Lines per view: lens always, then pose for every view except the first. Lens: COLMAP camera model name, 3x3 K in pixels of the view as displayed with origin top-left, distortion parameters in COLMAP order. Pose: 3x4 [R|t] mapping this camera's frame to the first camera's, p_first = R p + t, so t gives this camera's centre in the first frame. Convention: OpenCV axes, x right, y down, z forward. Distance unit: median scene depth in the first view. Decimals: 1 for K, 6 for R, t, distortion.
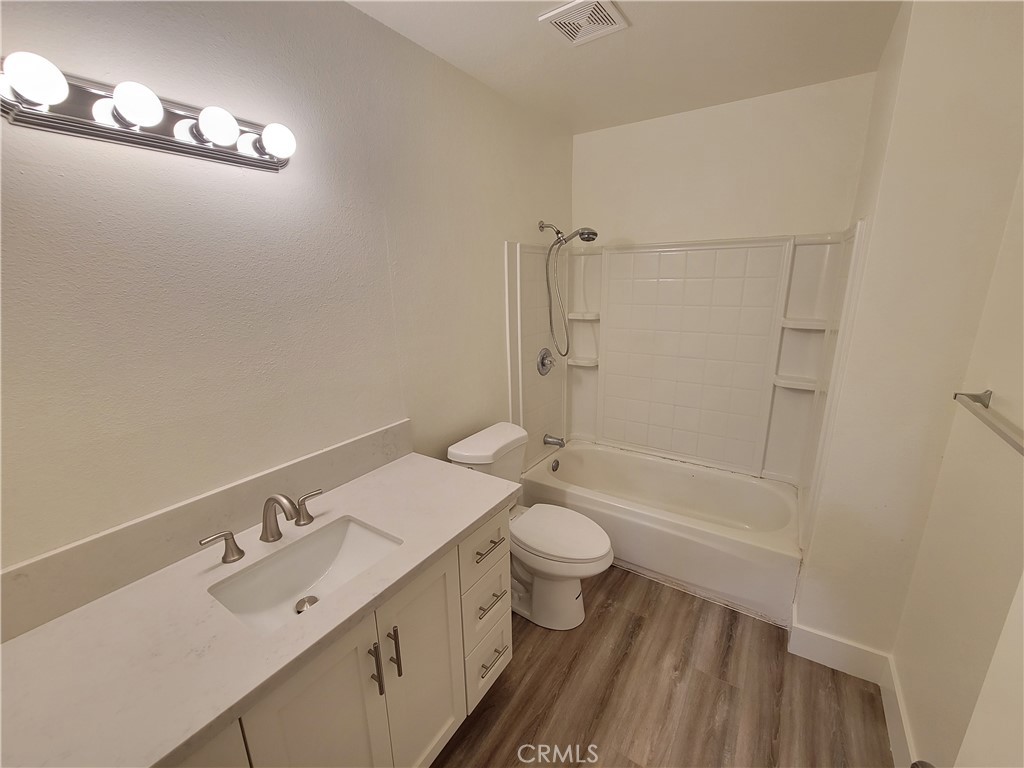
lens RADIAL K [[419.3, 0, 516.9], [0, 419.3, 386.3], [0, 0, 1]] dist [0.002281, -0.000146]
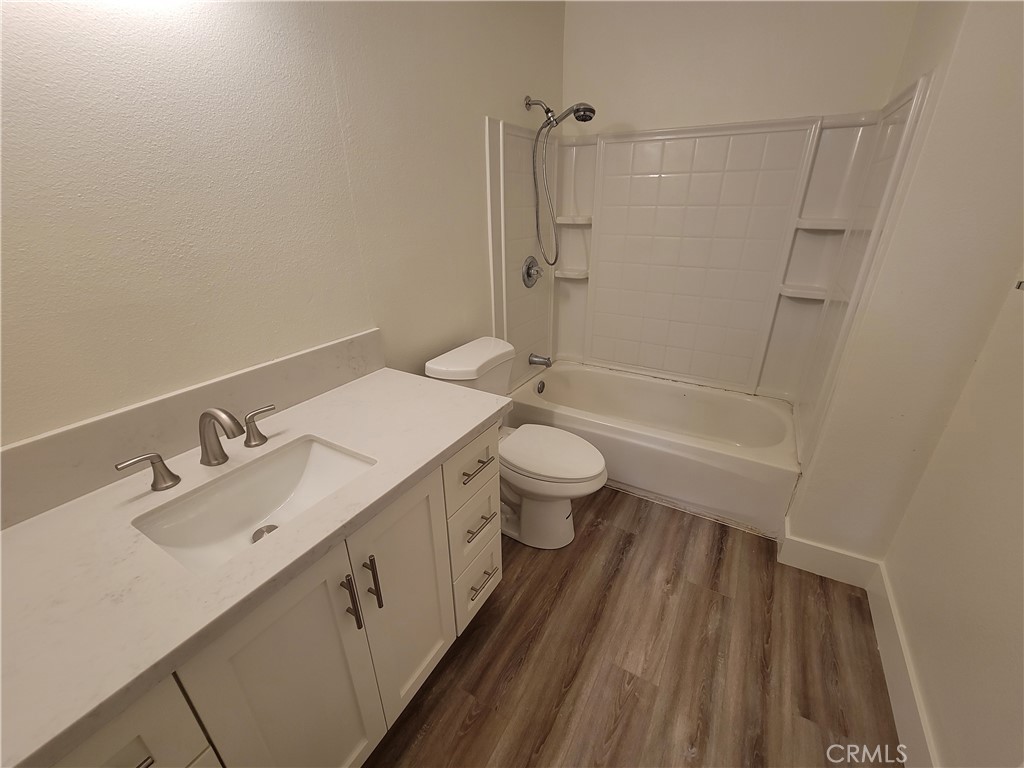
lens RADIAL K [[420.4, 0, 517.2], [0, 420.4, 386.9], [0, 0, 1]] dist [0.000227, -0.000237]
pose [[0.998465, -0.012385, 0.053981, -0.023050], [0.003404, 0.986557, 0.163382, 0.061148], [-0.055279, -0.162948, 0.985085, 0.127105]]
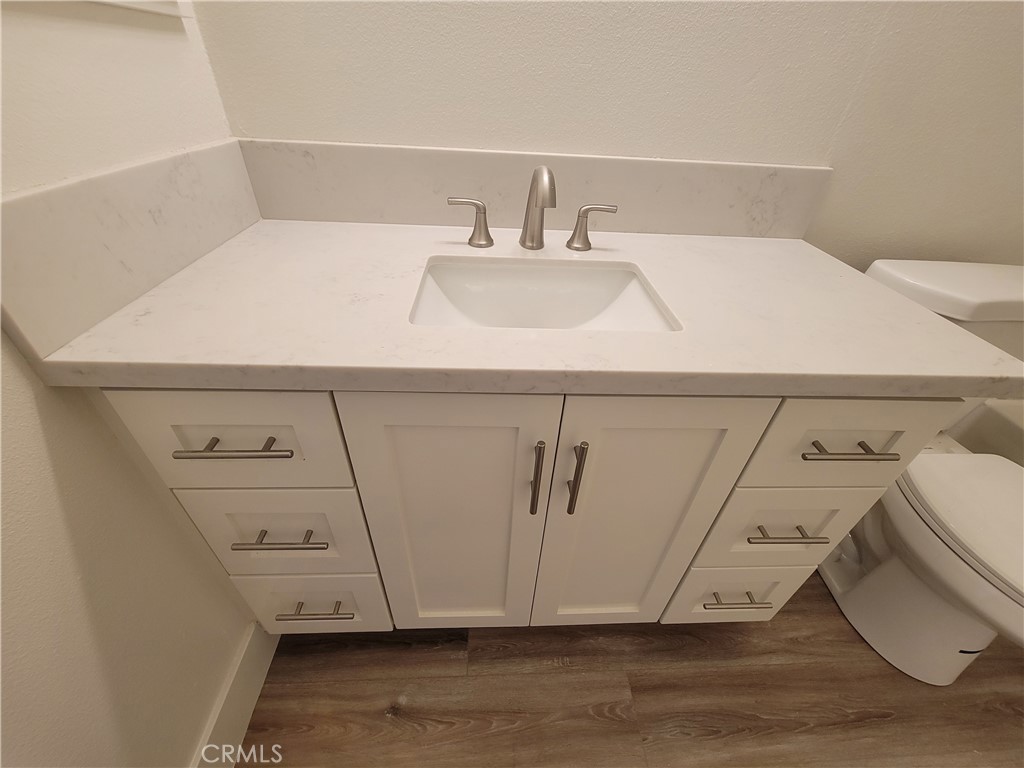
lens RADIAL K [[420.4, 0, 517.2], [0, 420.4, 386.9], [0, 0, 1]] dist [0.000227, -0.000237]
pose [[0.586638, 0.524295, -0.617228, -0.027004], [-0.263975, 0.844321, 0.466303, 0.176414], [0.765619, -0.110618, 0.633712, 0.375443]]
